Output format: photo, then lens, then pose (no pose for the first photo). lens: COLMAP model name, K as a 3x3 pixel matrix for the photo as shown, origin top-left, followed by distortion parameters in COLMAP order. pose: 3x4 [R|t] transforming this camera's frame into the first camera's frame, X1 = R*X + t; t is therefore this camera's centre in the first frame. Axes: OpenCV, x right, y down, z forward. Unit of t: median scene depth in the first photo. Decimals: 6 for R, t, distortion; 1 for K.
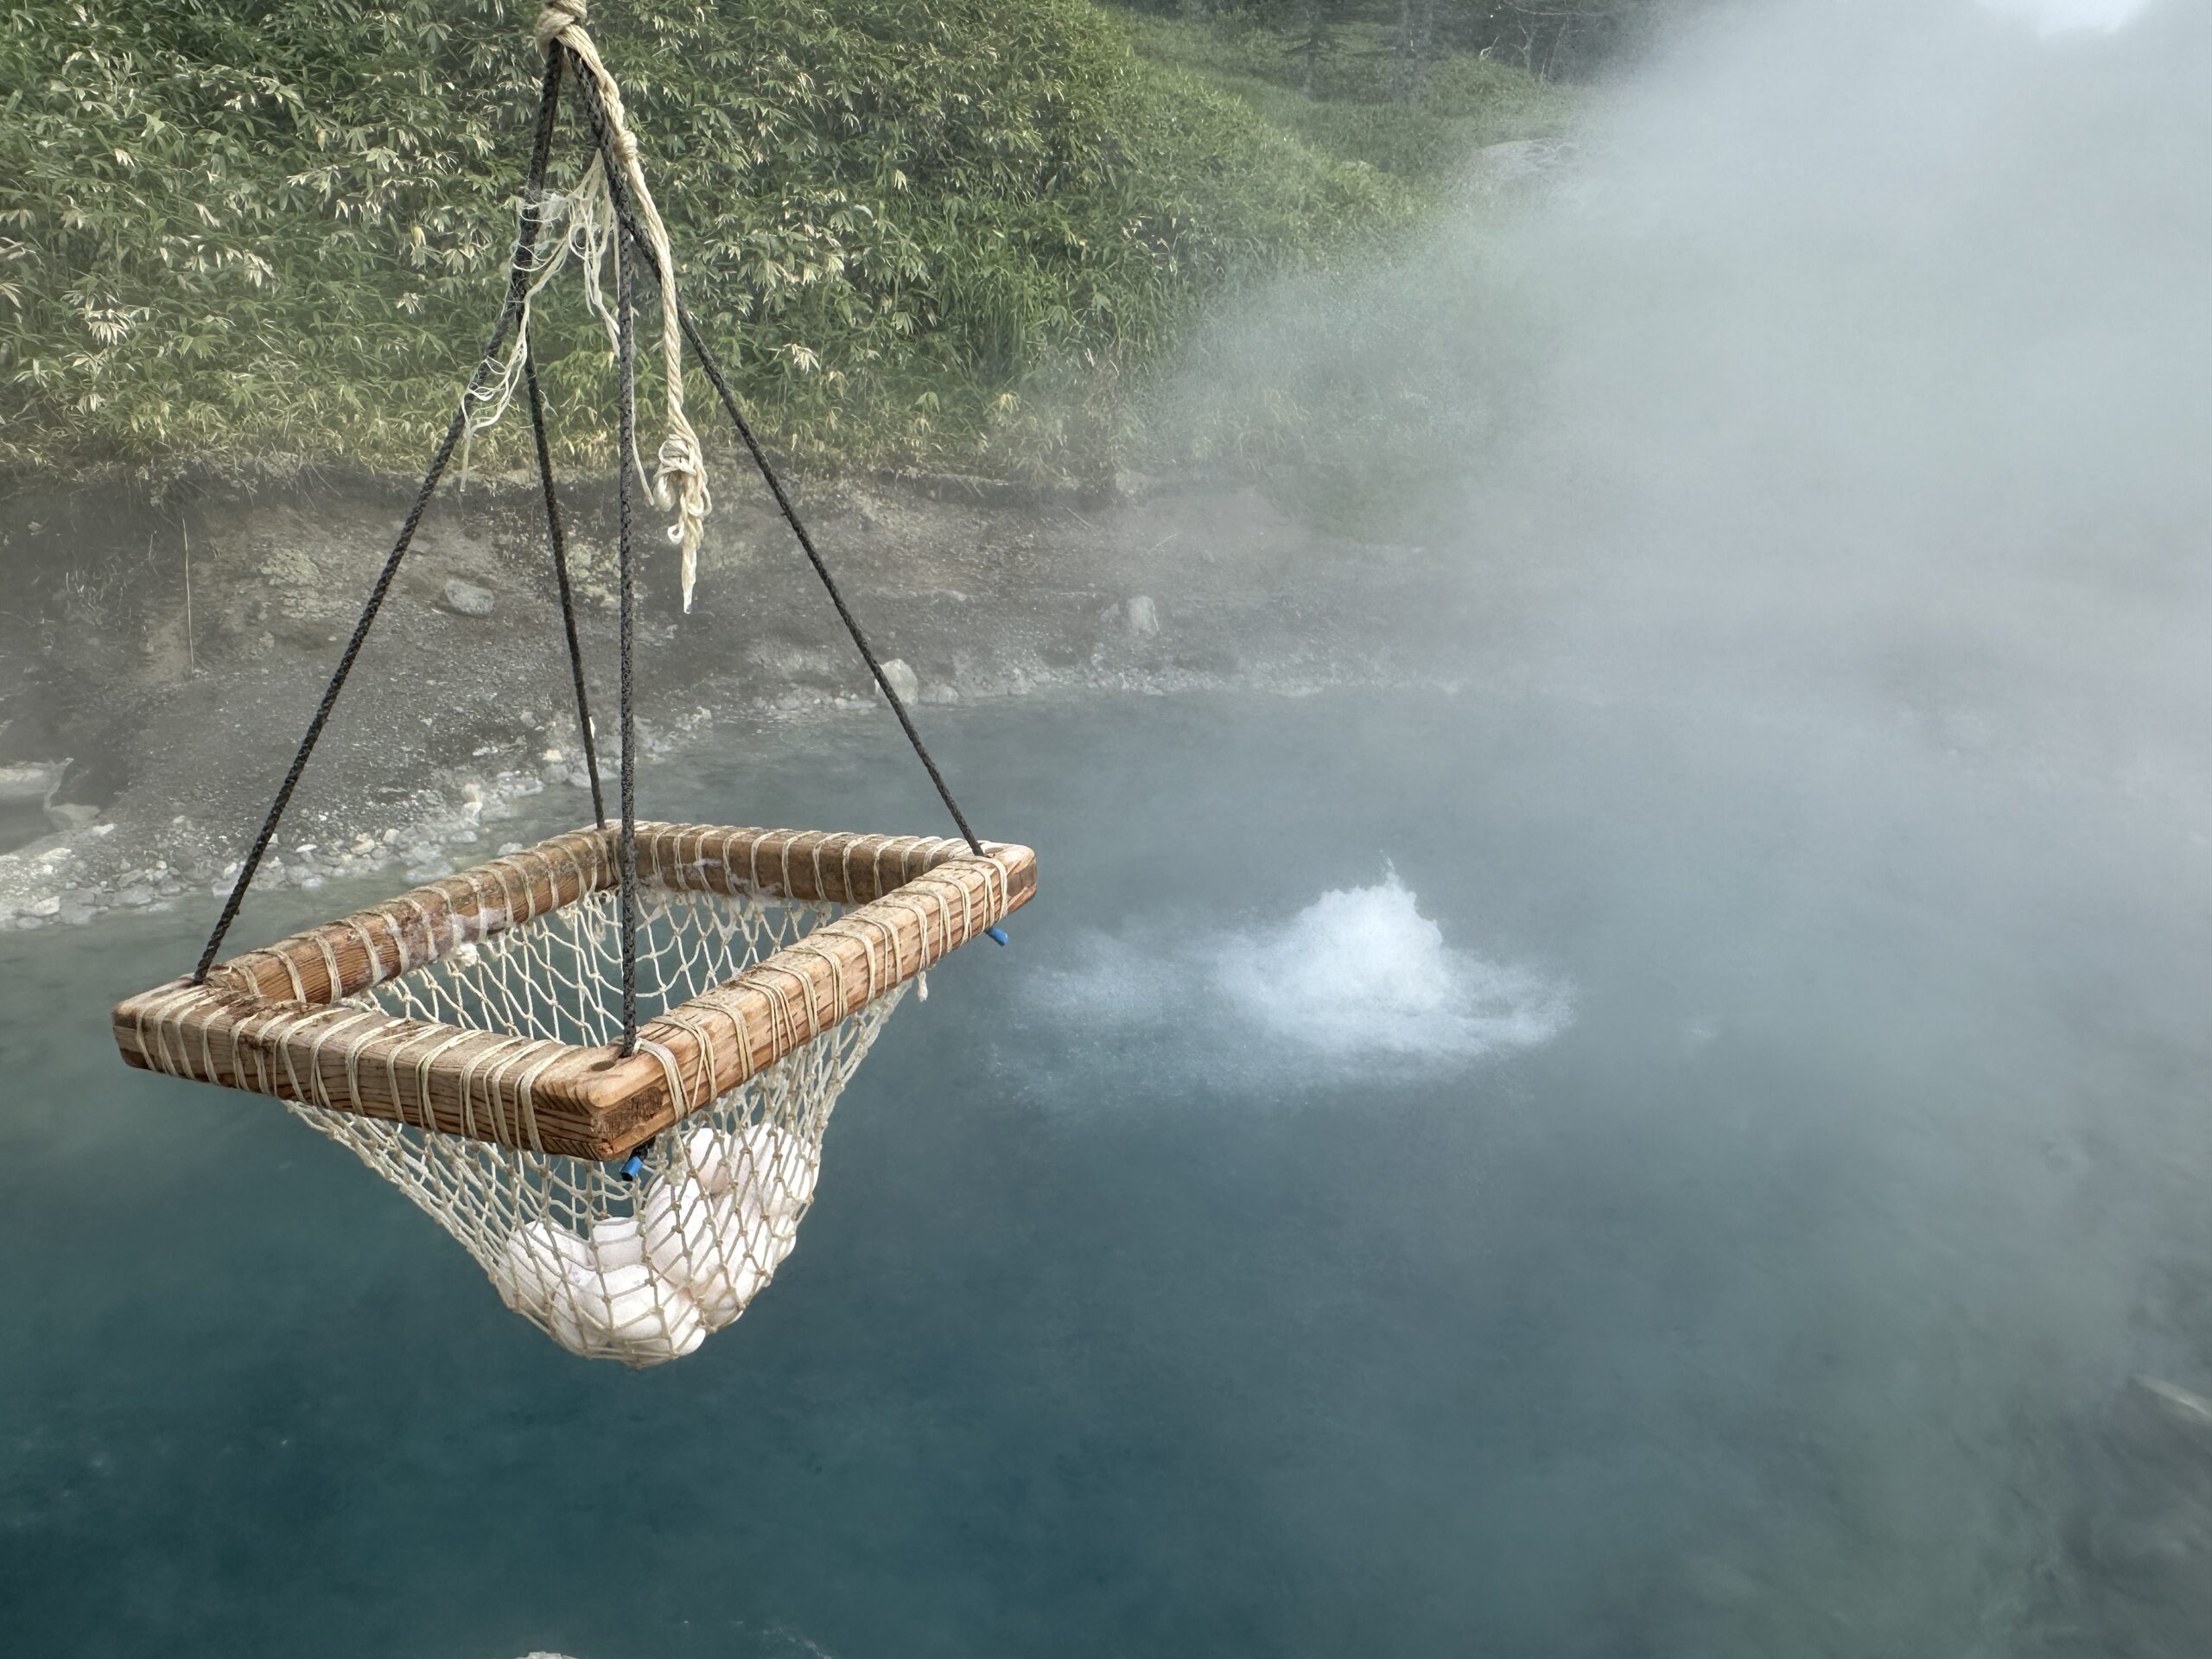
lens RADIAL K [[1574.5, 0, 1099.9], [0, 1574.5, 841.4], [0, 0, 1]] dist [-0.009199, 0.000149]
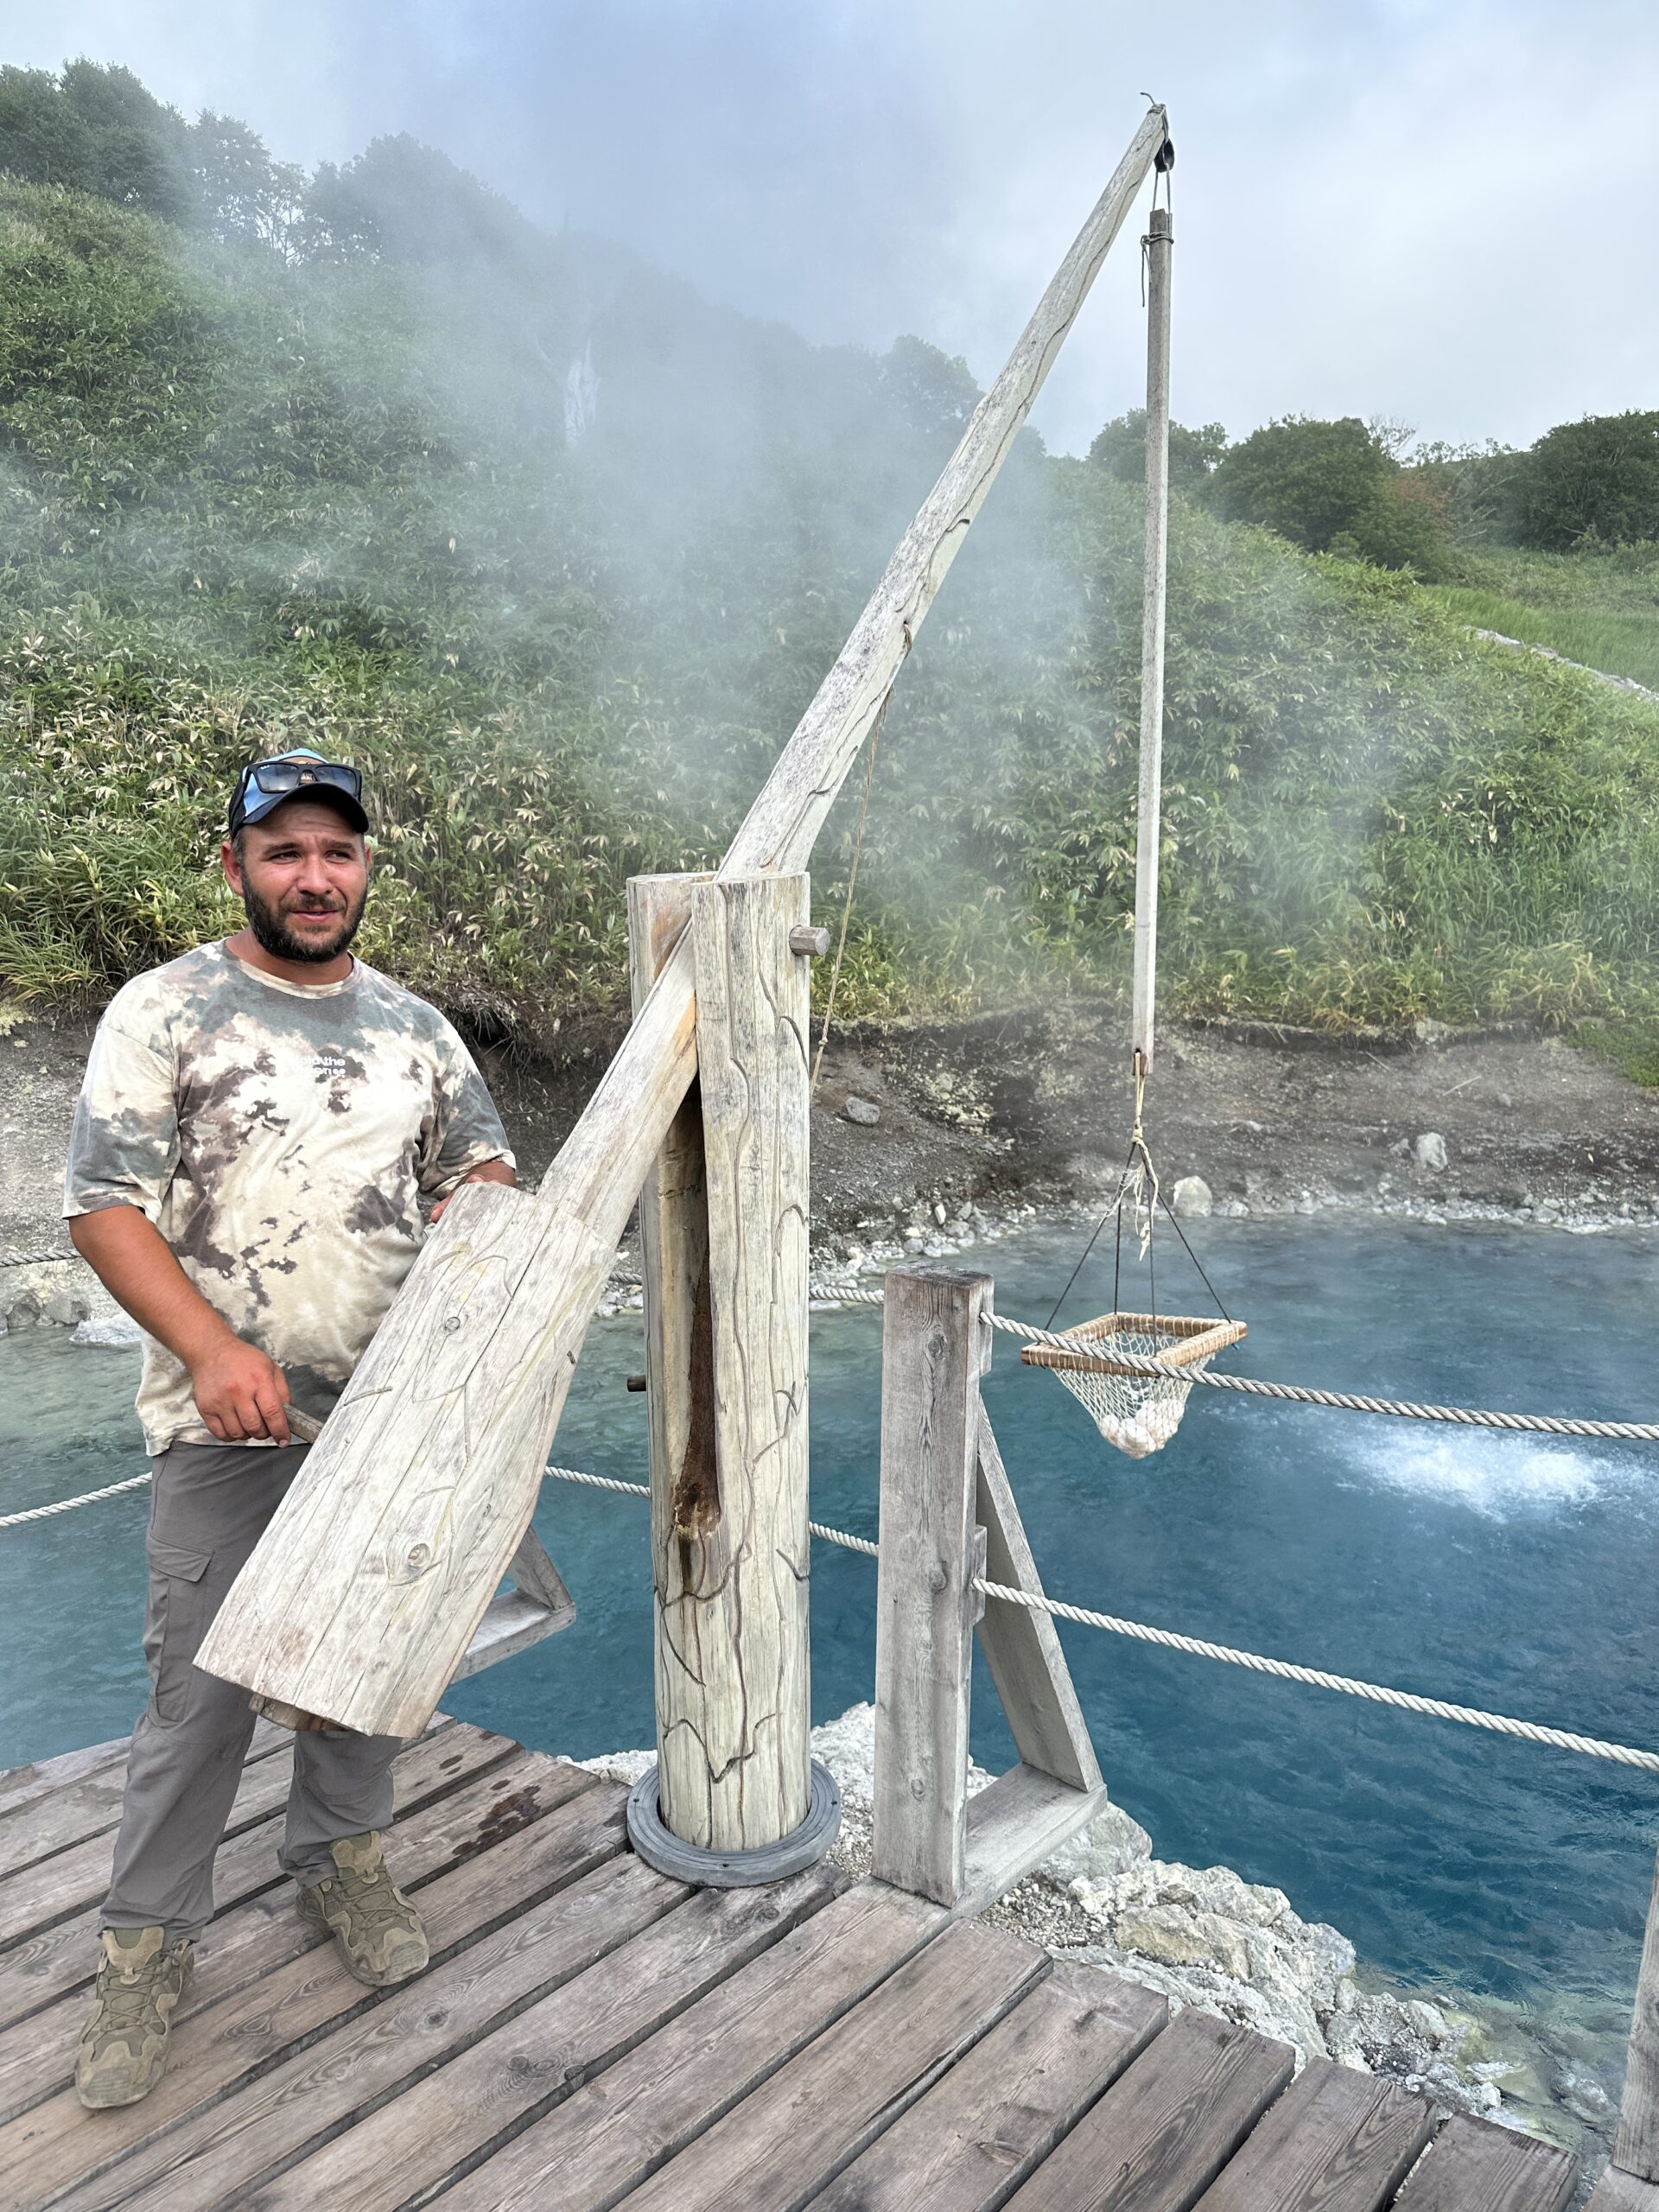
lens RADIAL K [[1578.1, 0, 831.3], [0, 1578.1, 1121.0], [0, 0, 1]] dist [0.103707, -0.003213]
pose [[0.928394, 0.039401, -0.369502, 0.050844], [-0.097016, 0.985576, -0.138663, 0.031209], [0.358709, 0.164581, 0.918826, -0.177681]]
